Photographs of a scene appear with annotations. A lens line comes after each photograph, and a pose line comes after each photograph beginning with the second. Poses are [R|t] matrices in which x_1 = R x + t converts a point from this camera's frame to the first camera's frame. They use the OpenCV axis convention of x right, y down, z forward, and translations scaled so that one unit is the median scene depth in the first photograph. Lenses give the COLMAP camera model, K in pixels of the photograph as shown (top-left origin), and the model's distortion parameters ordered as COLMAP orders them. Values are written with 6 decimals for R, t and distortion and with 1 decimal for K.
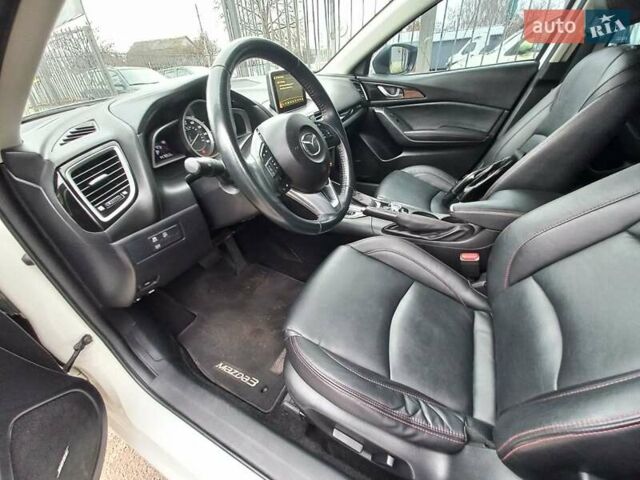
lens RADIAL K [[248.2, 0, 325.8], [0, 248.2, 240.2], [0, 0, 1]] dist [0.025731, -0.019676]
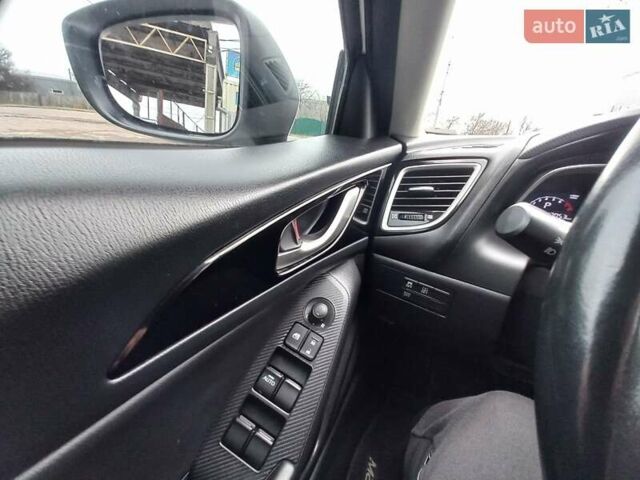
lens RADIAL K [[248.2, 0, 325.8], [0, 248.2, 240.2], [0, 0, 1]] dist [0.025731, -0.019676]
pose [[0.006687, 0.453039, -0.891465, -0.070982], [-0.647625, 0.681227, 0.341339, -0.108706], [0.761930, 0.575053, 0.297955, 0.330802]]
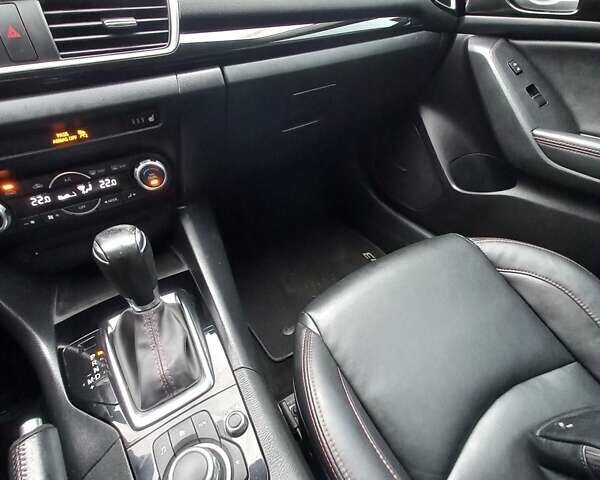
lens RADIAL K [[311.3, 0, 300.6], [0, 311.3, 246.6], [0, 0, 1]] dist [0.021399, -0.012221]
pose [[0.853744, 0.377615, -0.358508, 0.453680], [-0.337956, 0.925648, 0.170178, -0.467821], [0.396114, -0.024128, 0.917884, 0.909844]]
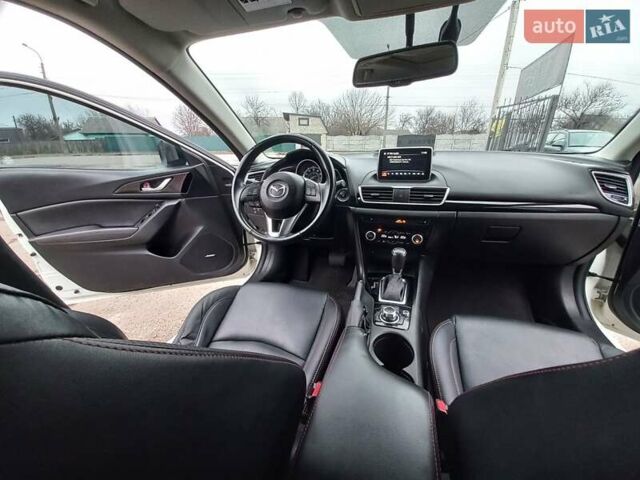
lens RADIAL K [[248.2, 0, 325.8], [0, 248.2, 240.2], [0, 0, 1]] dist [0.025731, -0.019676]
pose [[0.151194, 0.405001, -0.901729, 1.006832], [-0.564724, 0.784087, 0.257476, -0.460820], [0.811312, 0.470299, 0.347263, 0.535573]]
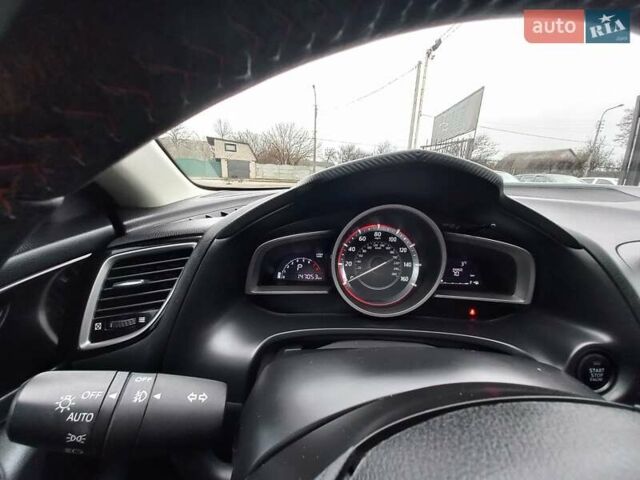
lens RADIAL K [[248.2, 0, 325.8], [0, 248.2, 240.2], [0, 0, 1]] dist [0.025731, -0.019676]
pose [[0.408423, 0.300581, -0.861883, -0.118781], [-0.570475, 0.821158, 0.016045, -0.320956], [0.712565, 0.485129, 0.506854, 0.516888]]
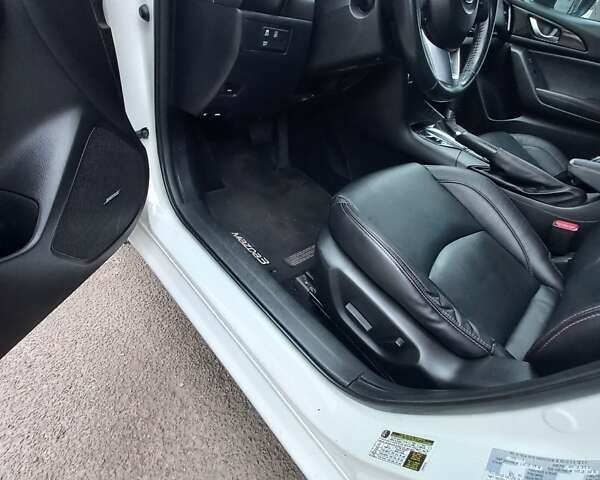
lens RADIAL K [[311.3, 0, 300.6], [0, 311.3, 246.6], [0, 0, 1]] dist [0.021399, -0.012221]
pose [[0.906142, 0.407749, -0.112461, -0.059186], [-0.398605, 0.912143, 0.095438, 0.357019], [0.141495, -0.041653, 0.989062, -0.129027]]
